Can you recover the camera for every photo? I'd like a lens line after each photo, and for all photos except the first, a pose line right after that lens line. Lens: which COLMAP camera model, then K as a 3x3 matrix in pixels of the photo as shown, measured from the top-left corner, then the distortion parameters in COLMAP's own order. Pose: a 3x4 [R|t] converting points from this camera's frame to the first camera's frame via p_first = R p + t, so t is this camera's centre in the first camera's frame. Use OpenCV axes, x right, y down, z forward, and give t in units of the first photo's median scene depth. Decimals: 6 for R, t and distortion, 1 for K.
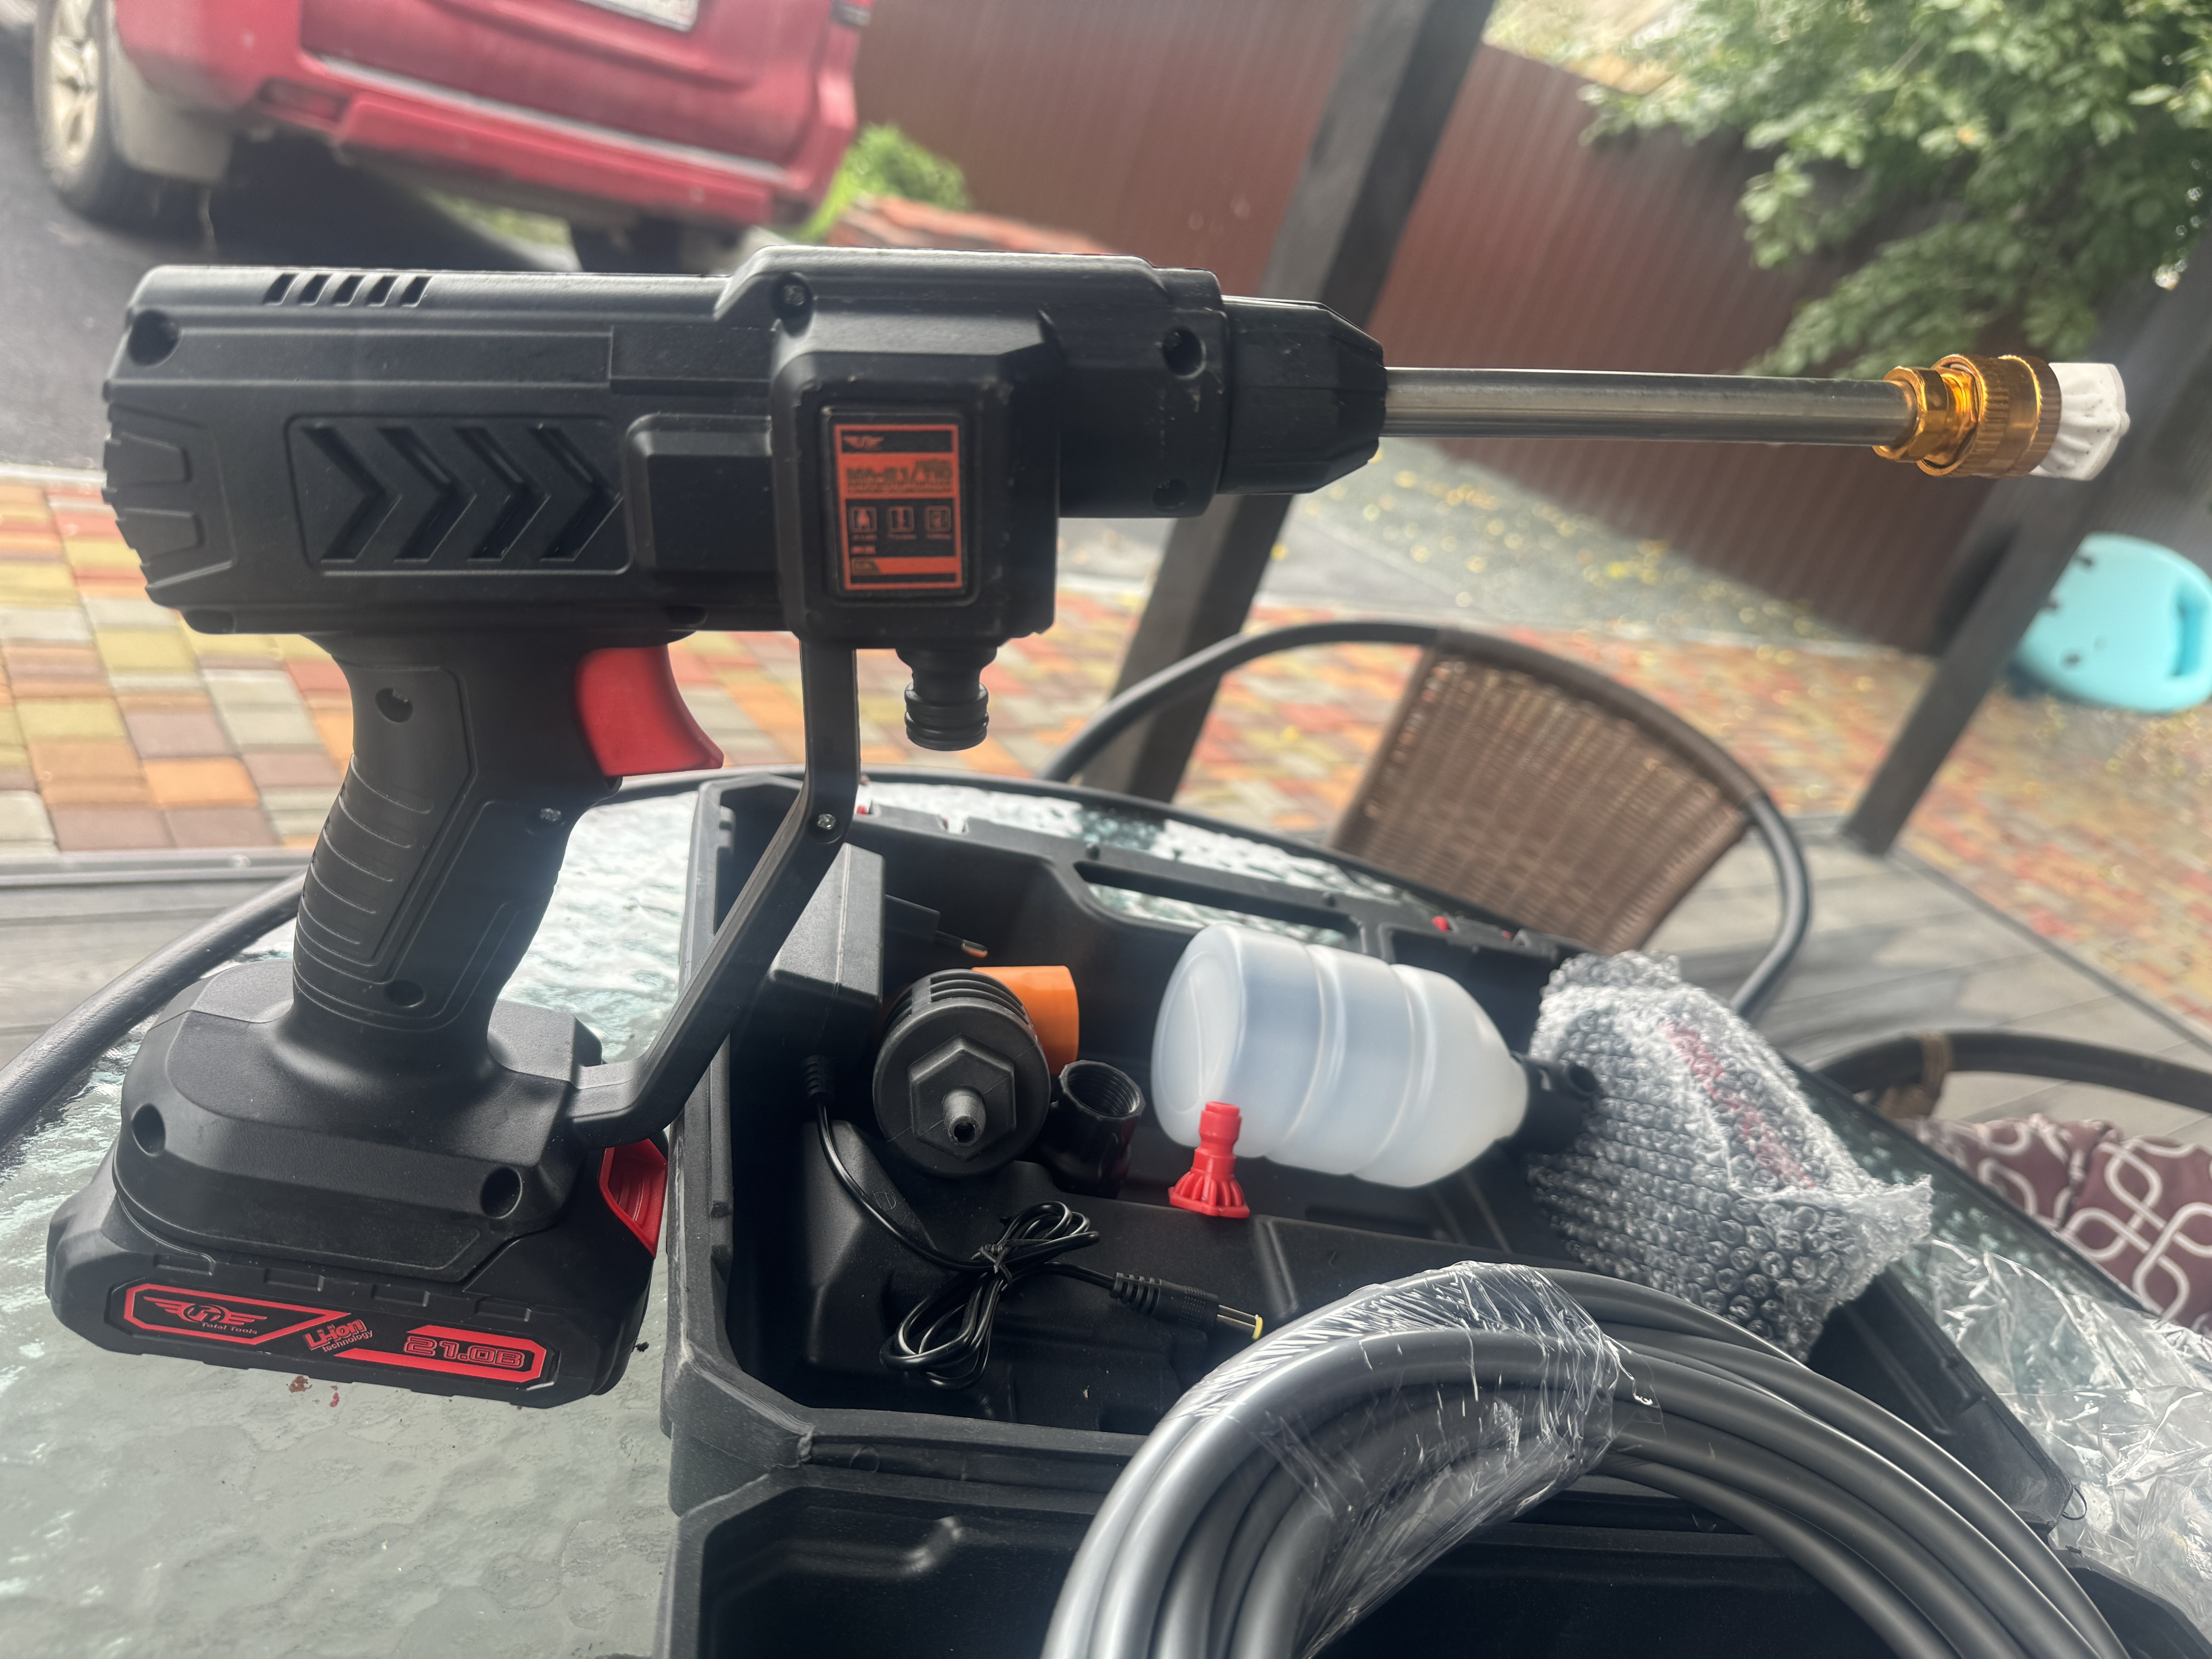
lens RADIAL K [[1564.0, 0, 1107.9], [0, 1564.0, 896.0], [0, 0, 1]] dist [0.059099, -0.070262]
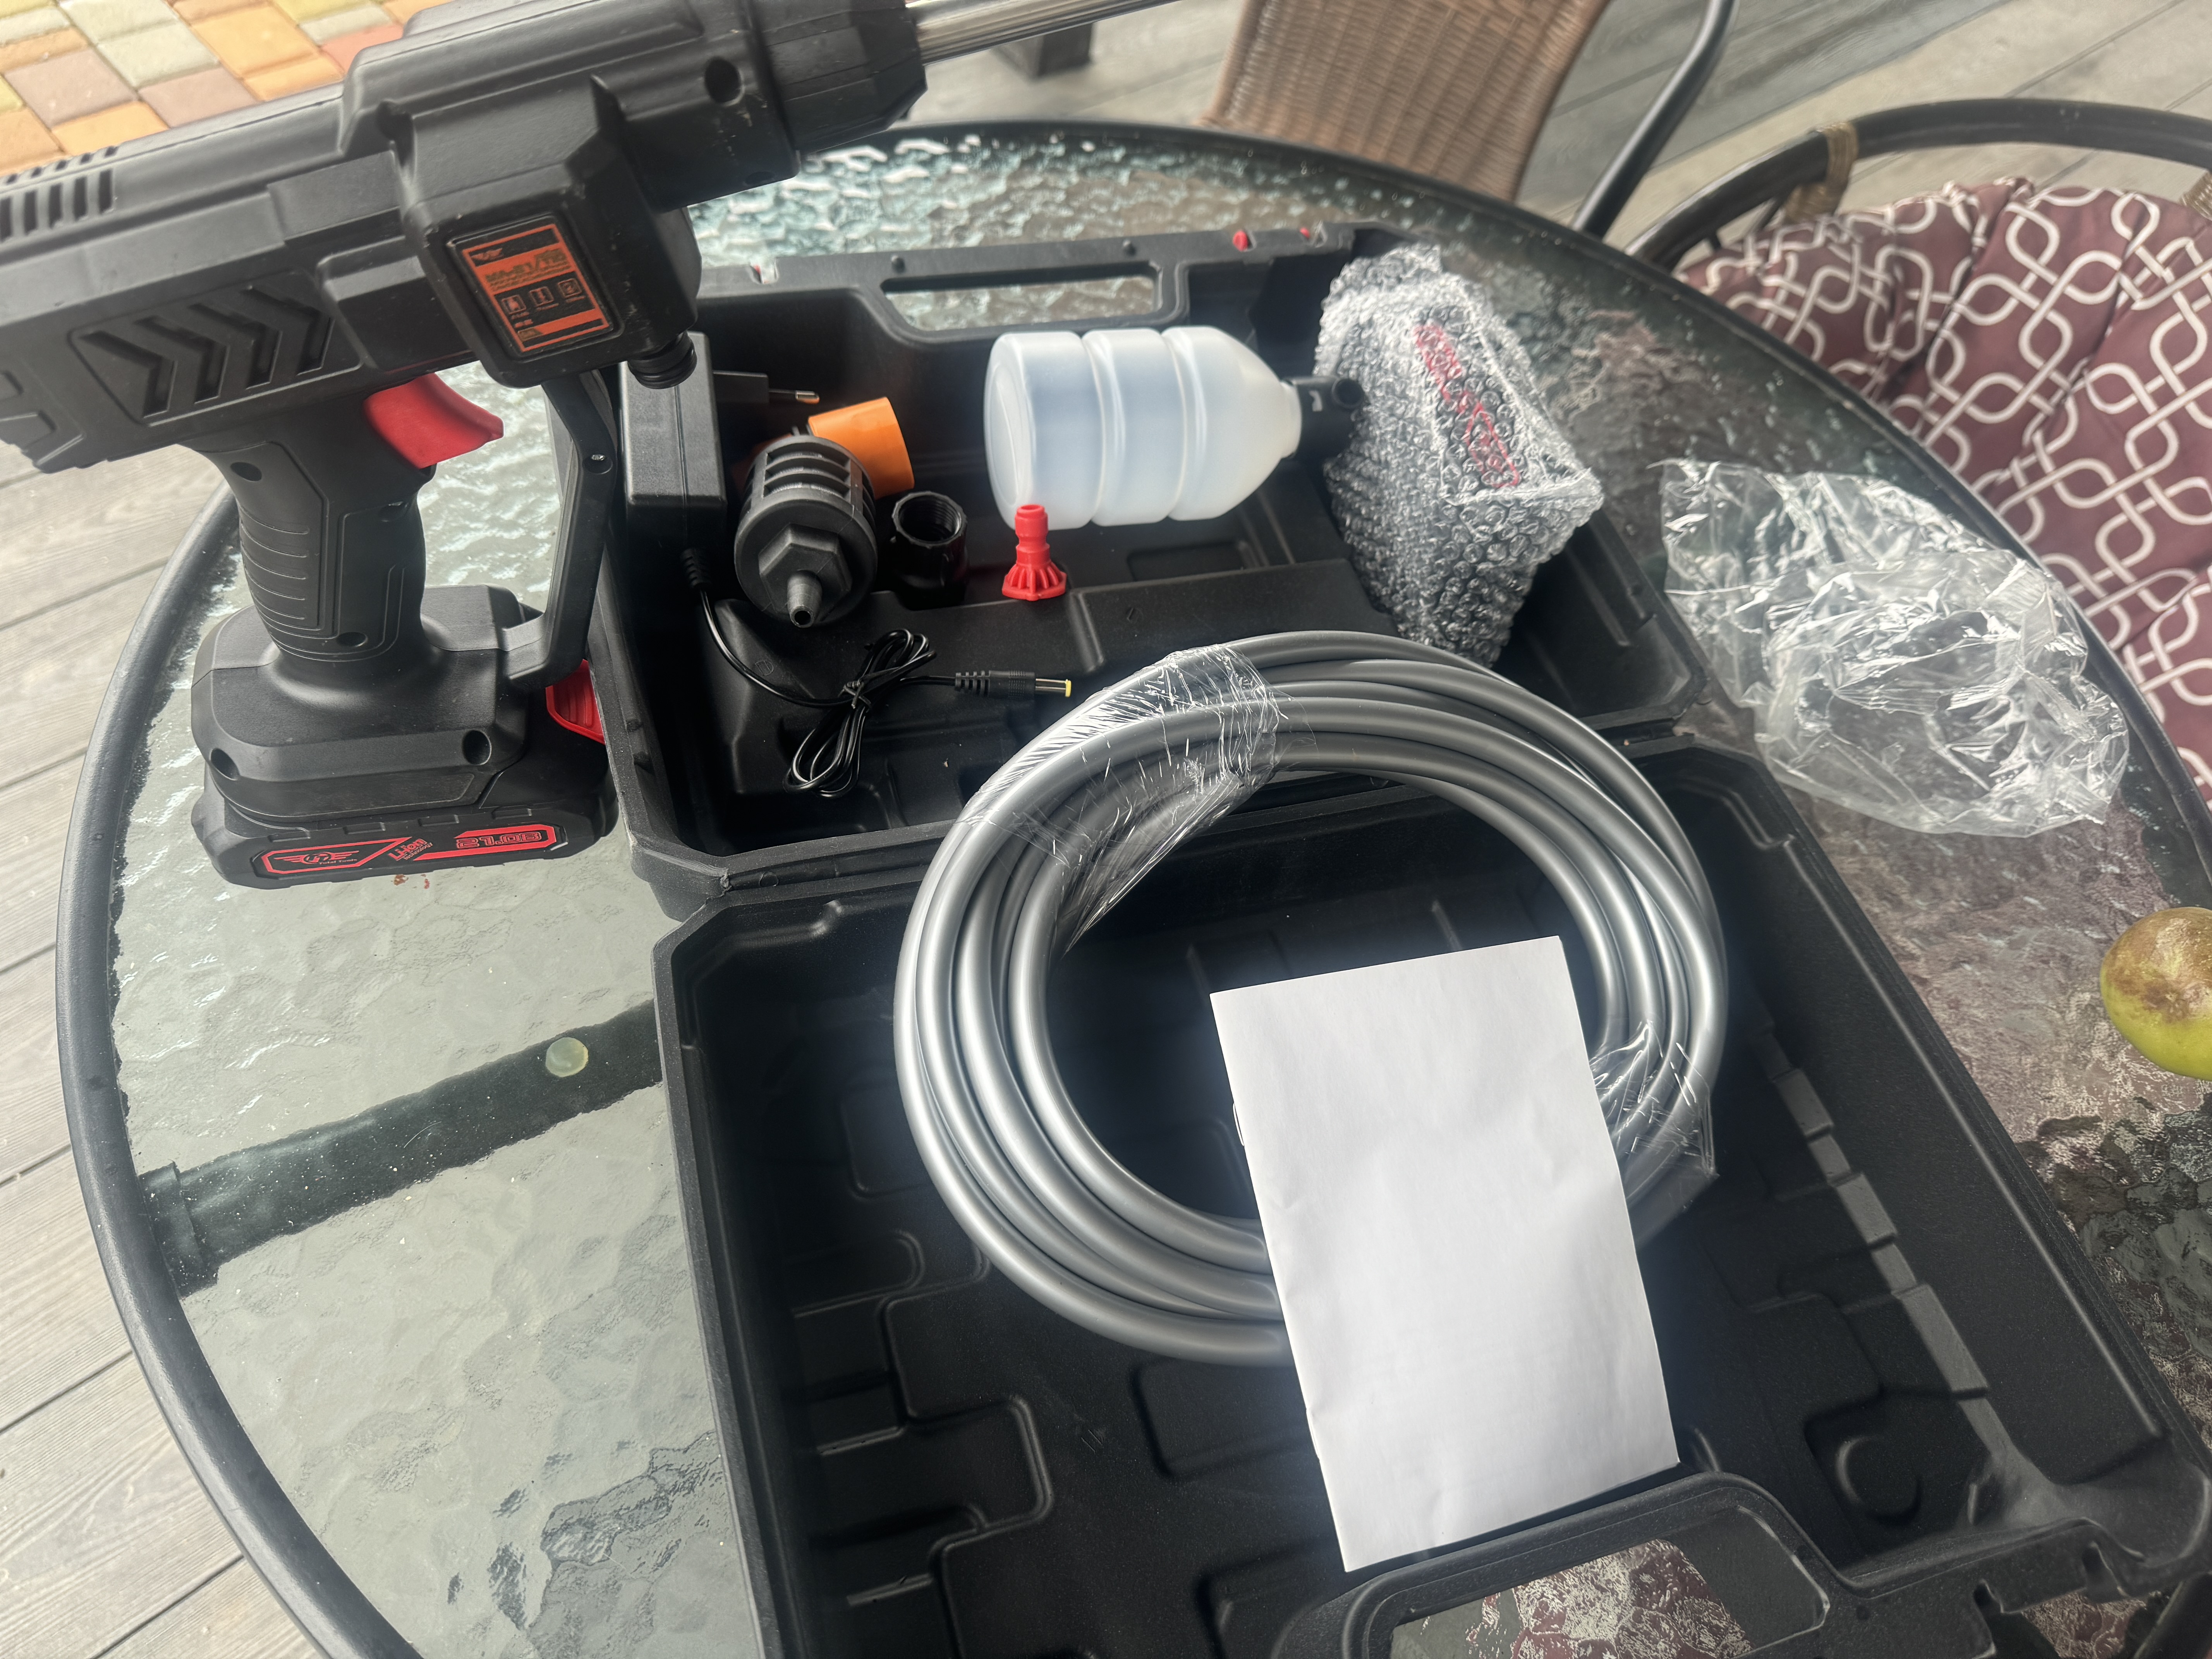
lens RADIAL K [[1541.3, 0, 1106.0], [0, 1541.3, 829.5], [0, 0, 1]] dist [0.075932, -0.077641]
pose [[0.980957, -0.168269, -0.096997, 0.282936], [0.194205, 0.856847, 0.477596, -0.295926], [0.002747, -0.487339, 0.873209, -0.249336]]
